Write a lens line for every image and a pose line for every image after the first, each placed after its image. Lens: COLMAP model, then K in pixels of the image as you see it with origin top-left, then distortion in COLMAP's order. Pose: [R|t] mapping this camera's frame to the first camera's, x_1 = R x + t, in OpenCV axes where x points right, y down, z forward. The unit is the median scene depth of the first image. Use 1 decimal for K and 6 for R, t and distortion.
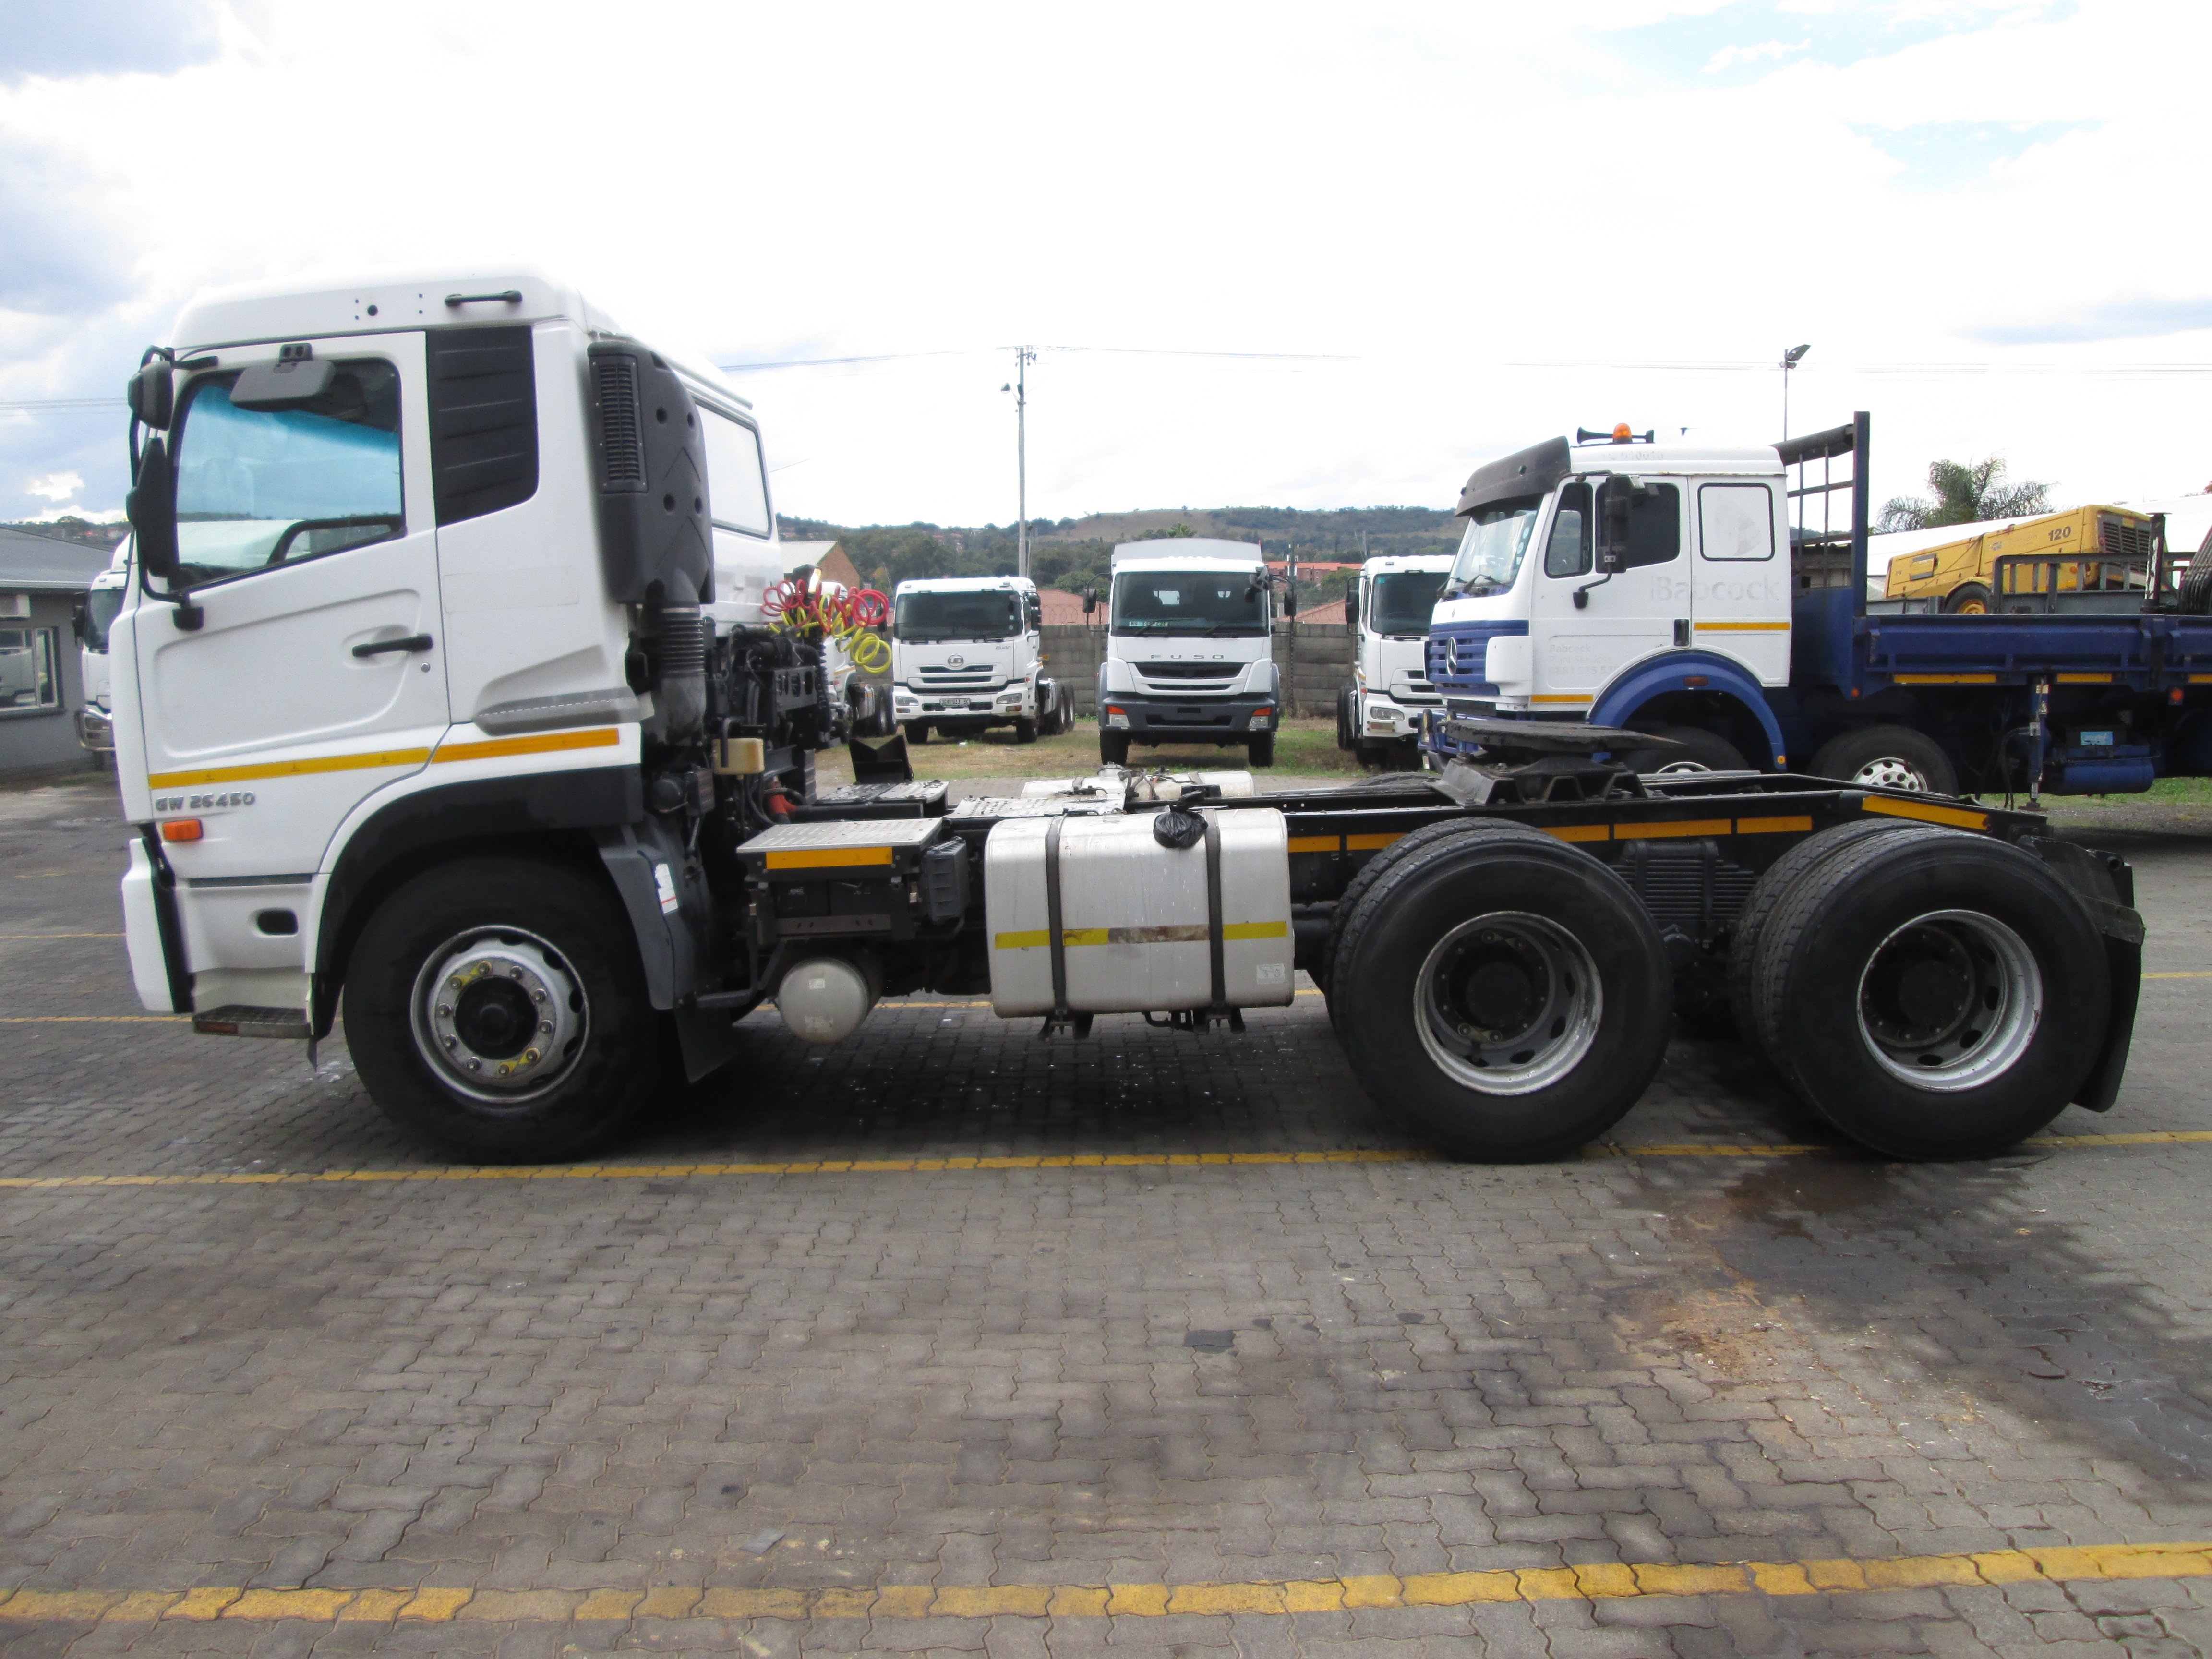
lens RADIAL K [[1831.5, 0, 1103.3], [0, 1831.5, 778.7], [0, 0, 1]] dist [-0.055266, 0.018435]
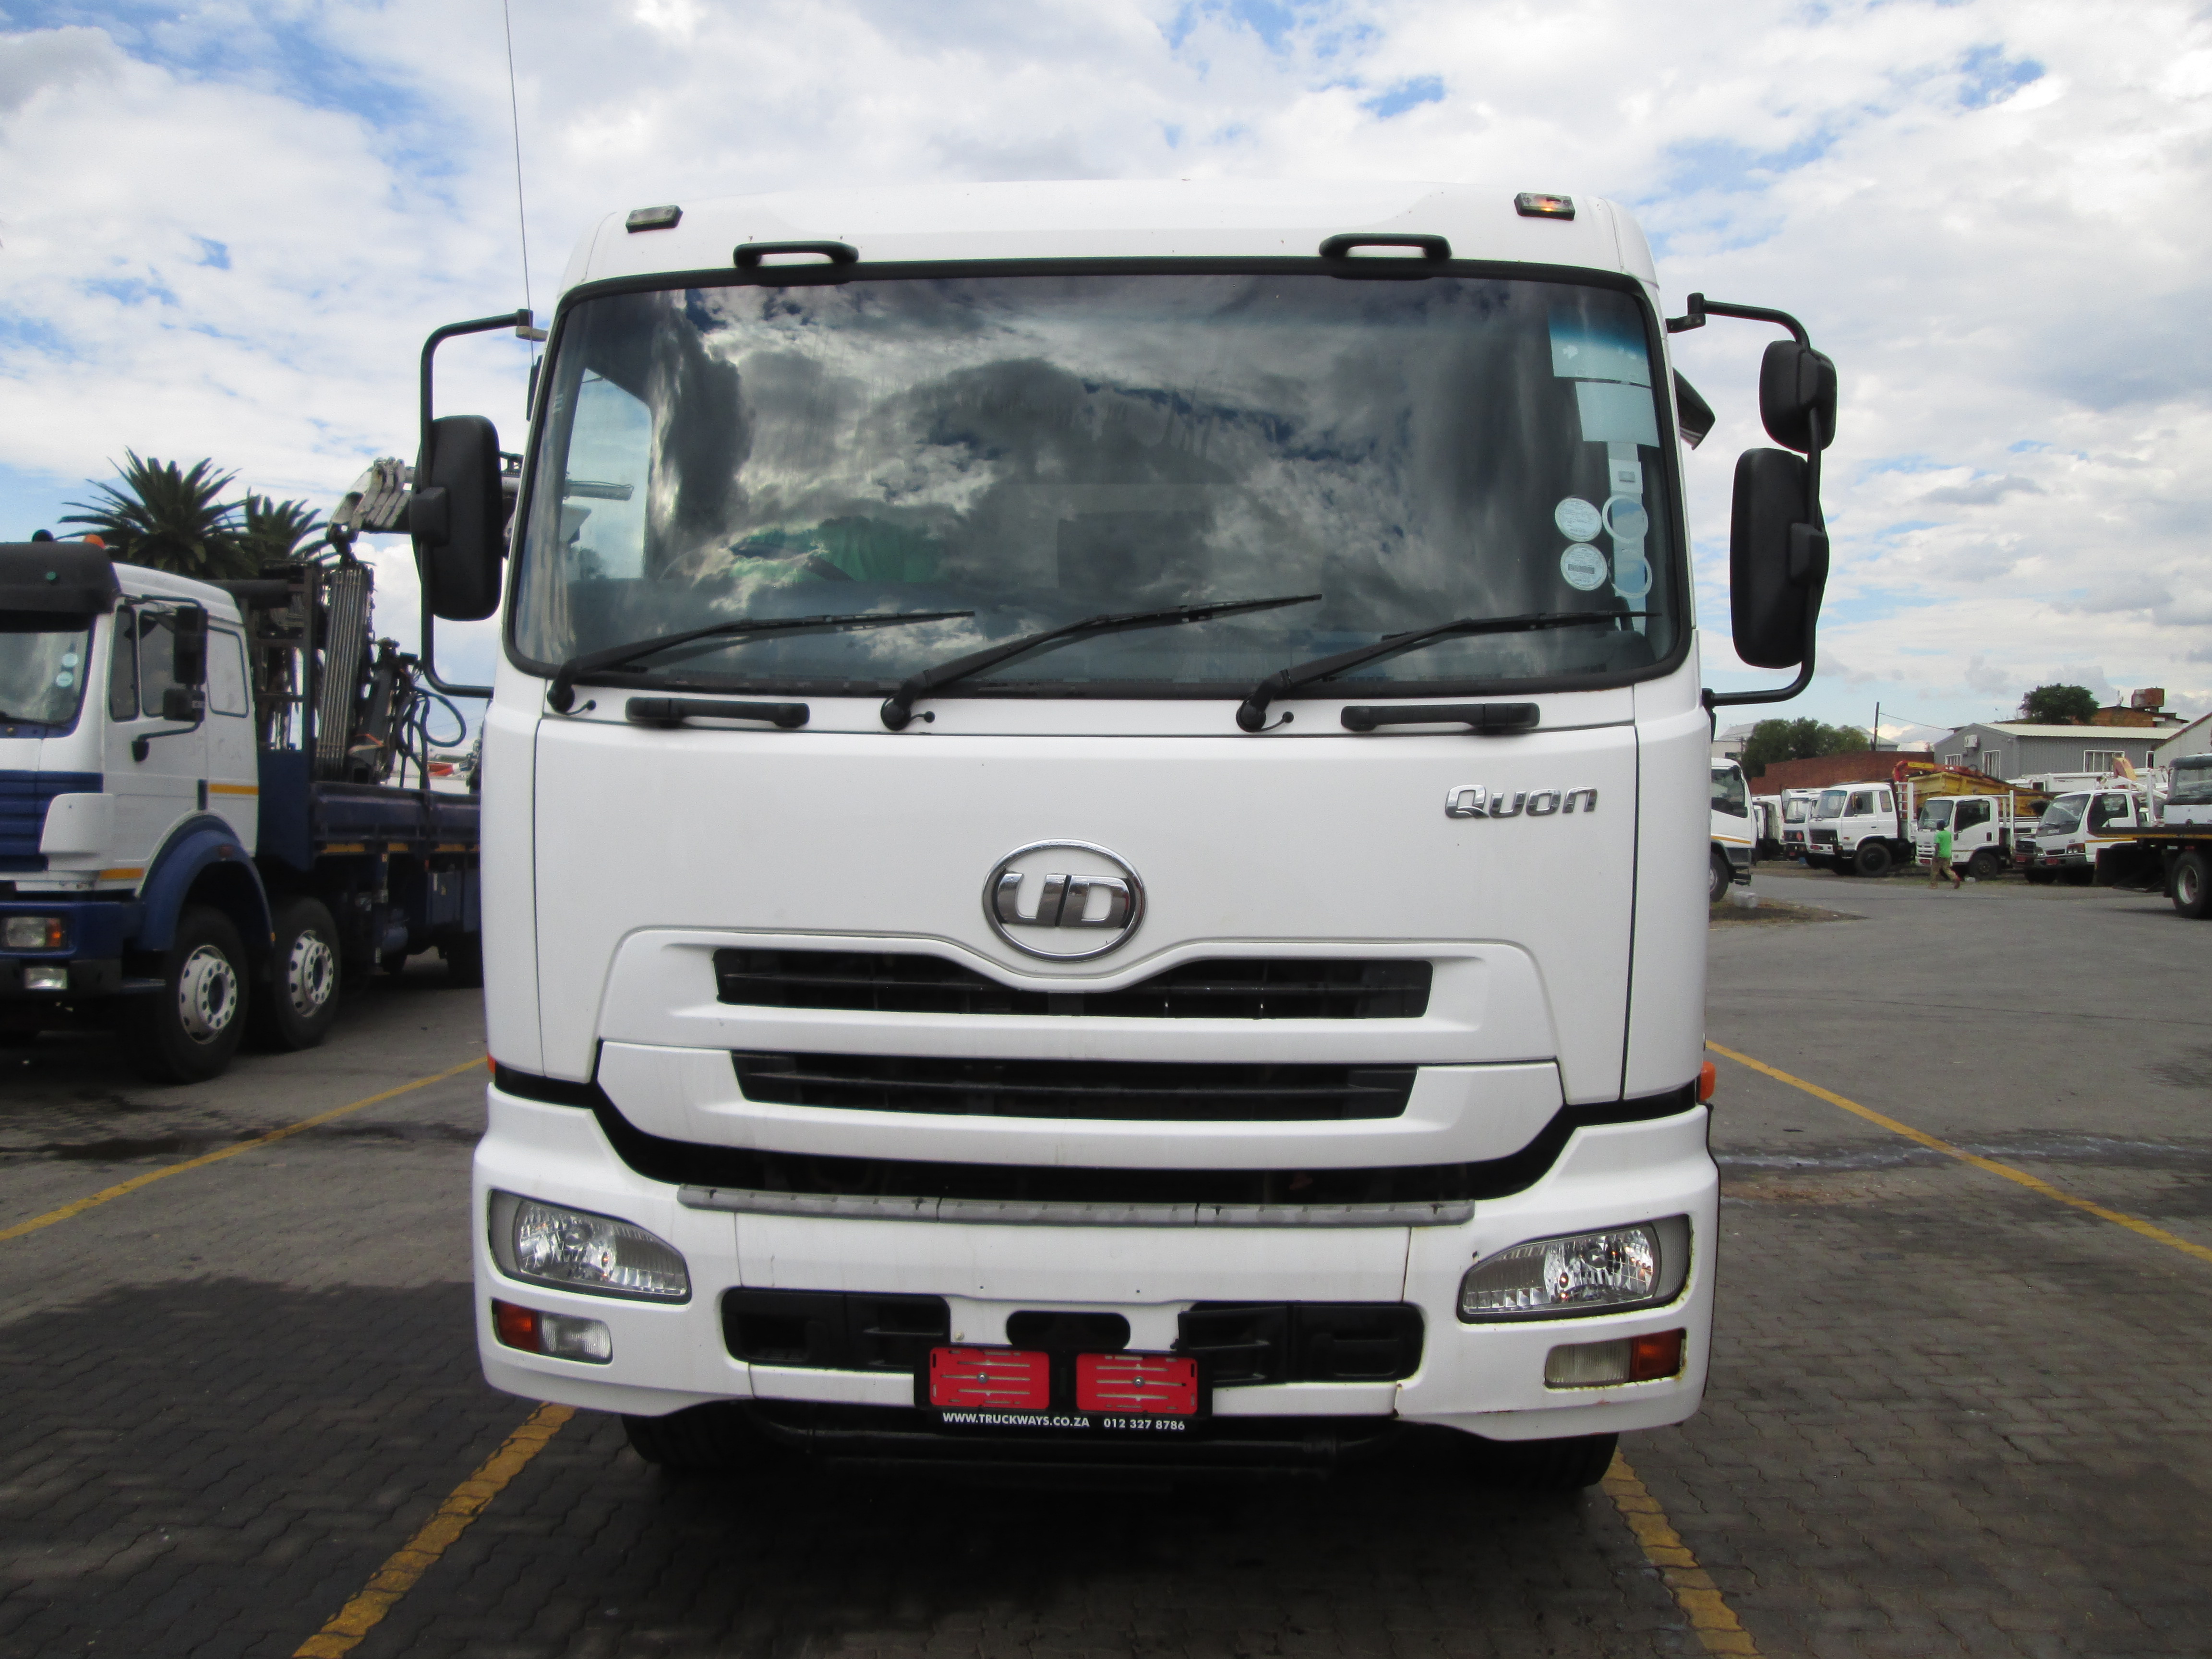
lens RADIAL K [[1831.5, 0, 1121.2], [0, 1831.5, 799.1], [0, 0, 1]] dist [-0.055266, 0.018435]
pose [[0.032593, 0.023324, 0.999197, -1.136752], [0.064567, 0.997590, -0.025393, -0.062172], [-0.997381, 0.065343, 0.031008, 1.184505]]
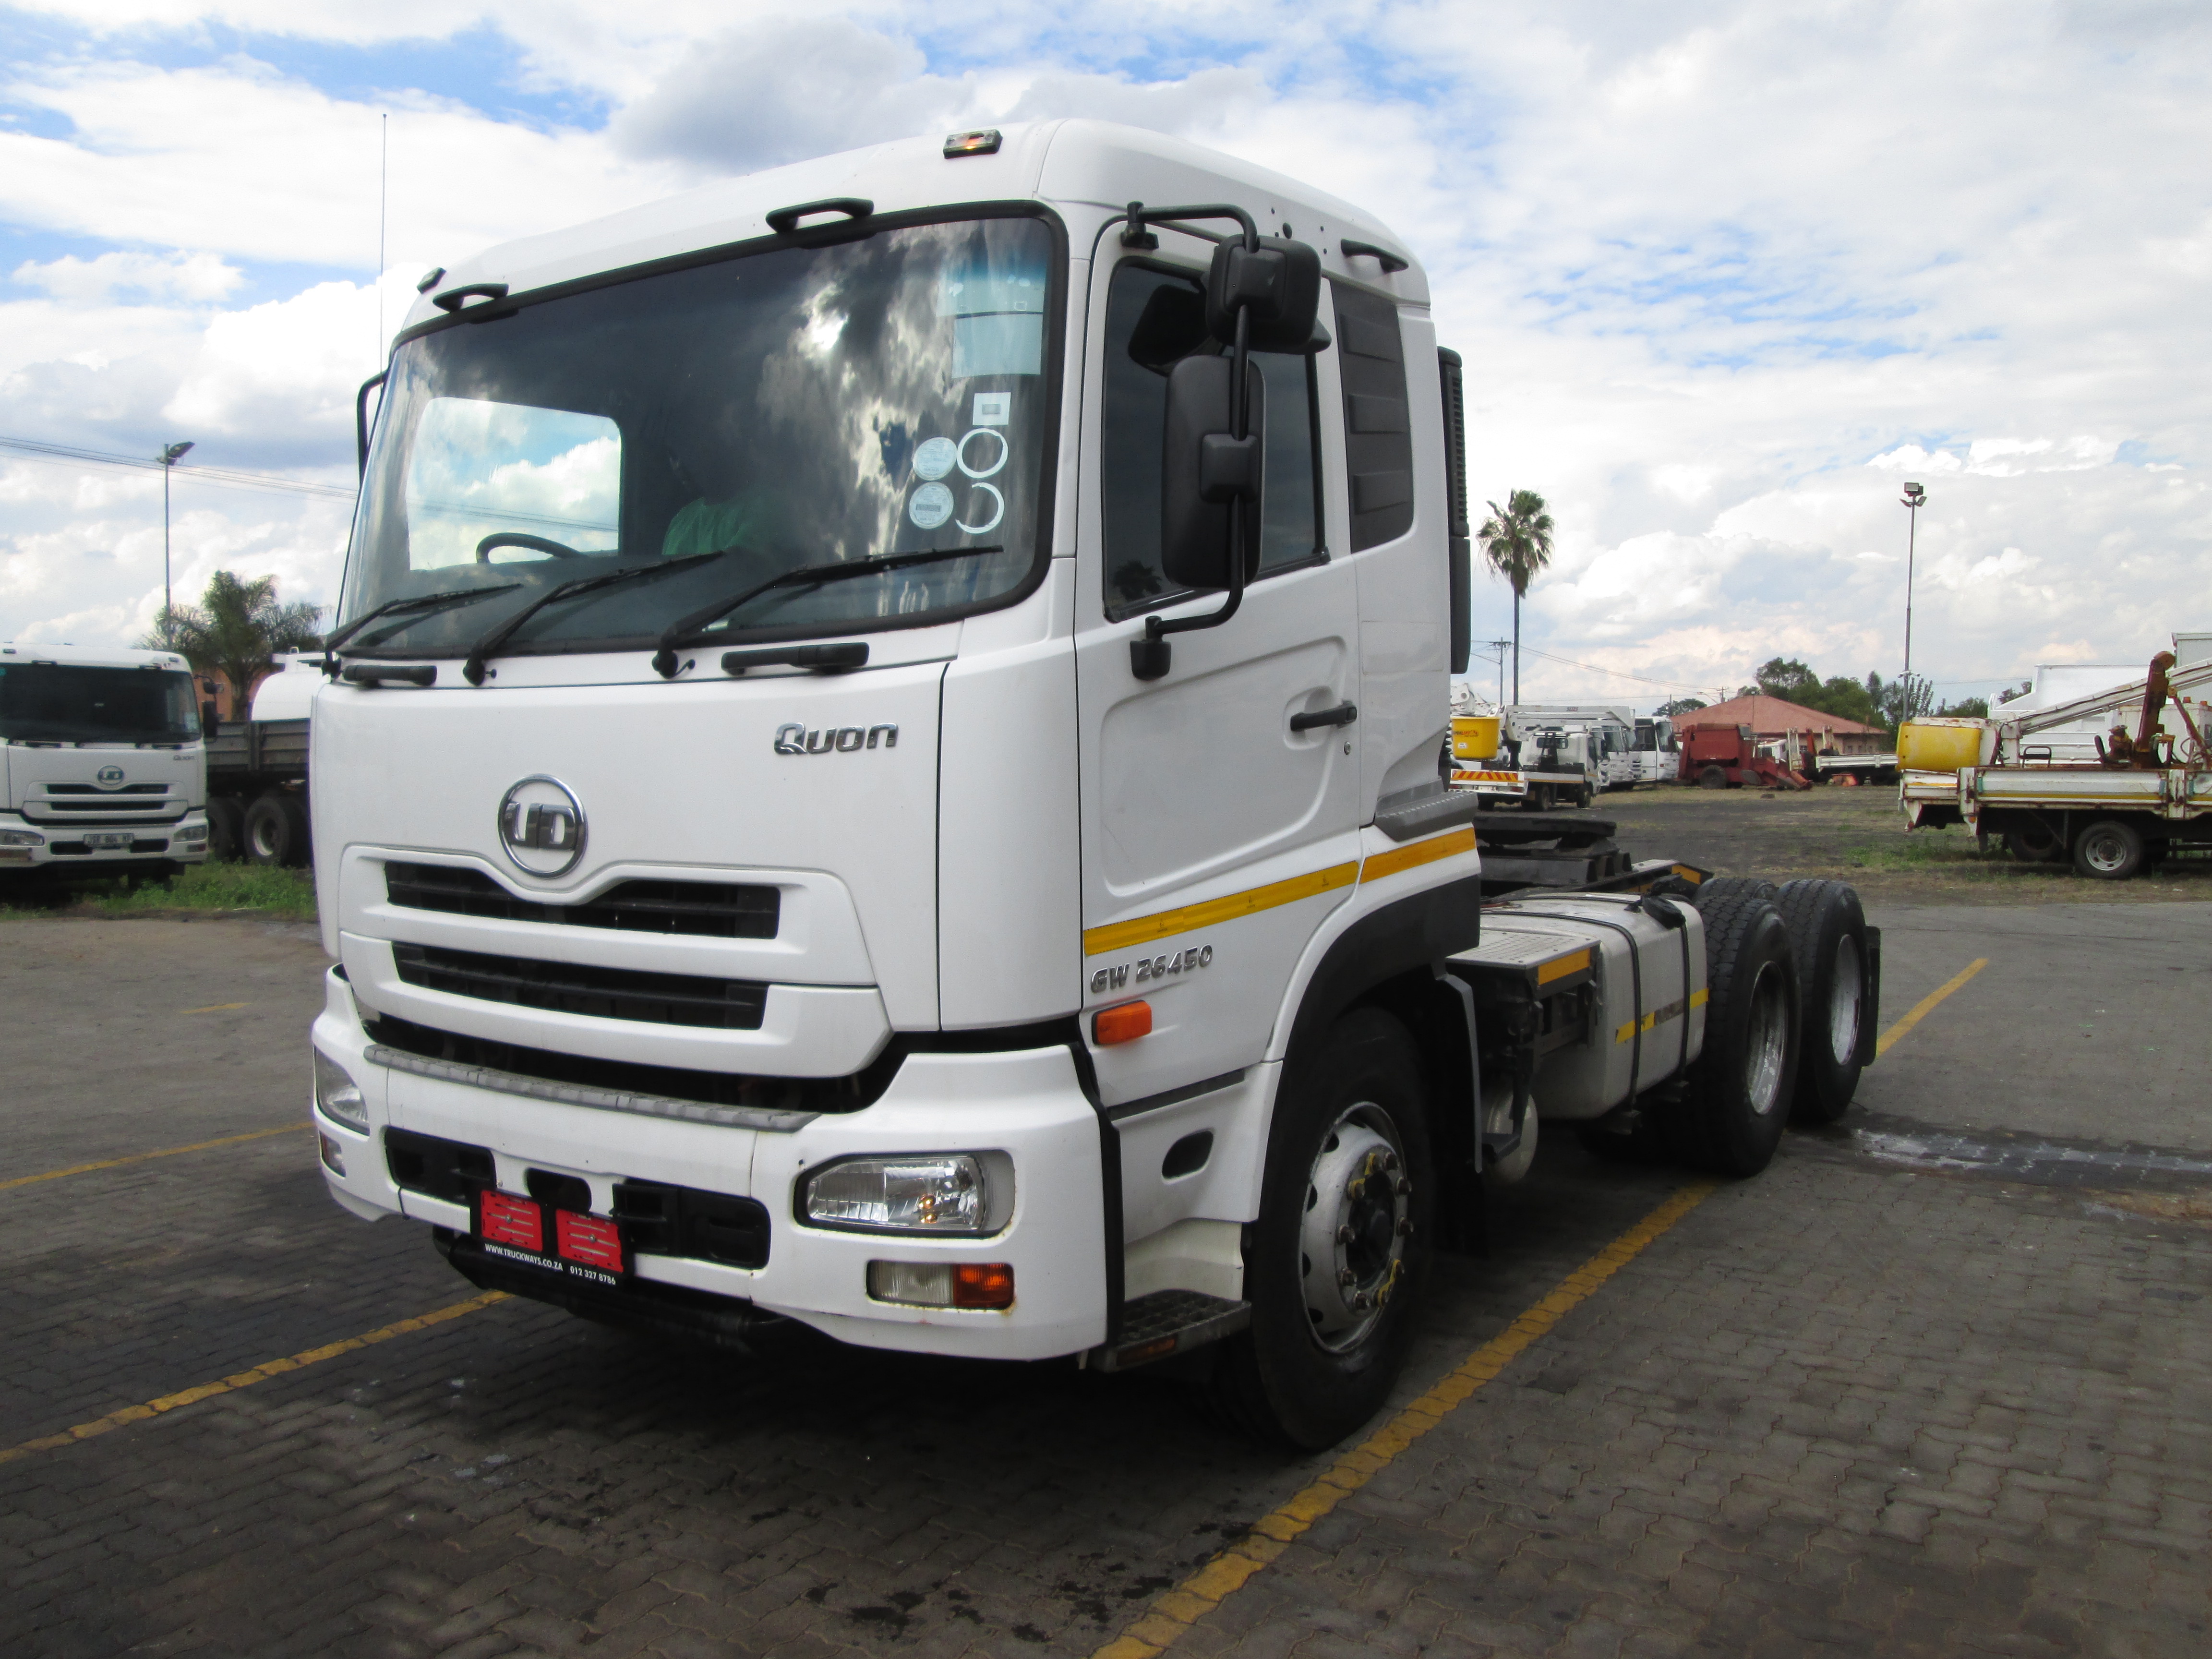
lens RADIAL K [[1831.5, 0, 1128.9], [0, 1831.5, 793.7], [0, 0, 1]] dist [-0.055266, 0.018435]
pose [[0.539818, -0.007009, 0.841753, -1.017789], [0.054882, 0.998131, -0.026885, -0.029081], [-0.839991, 0.060710, 0.539194, 0.688984]]
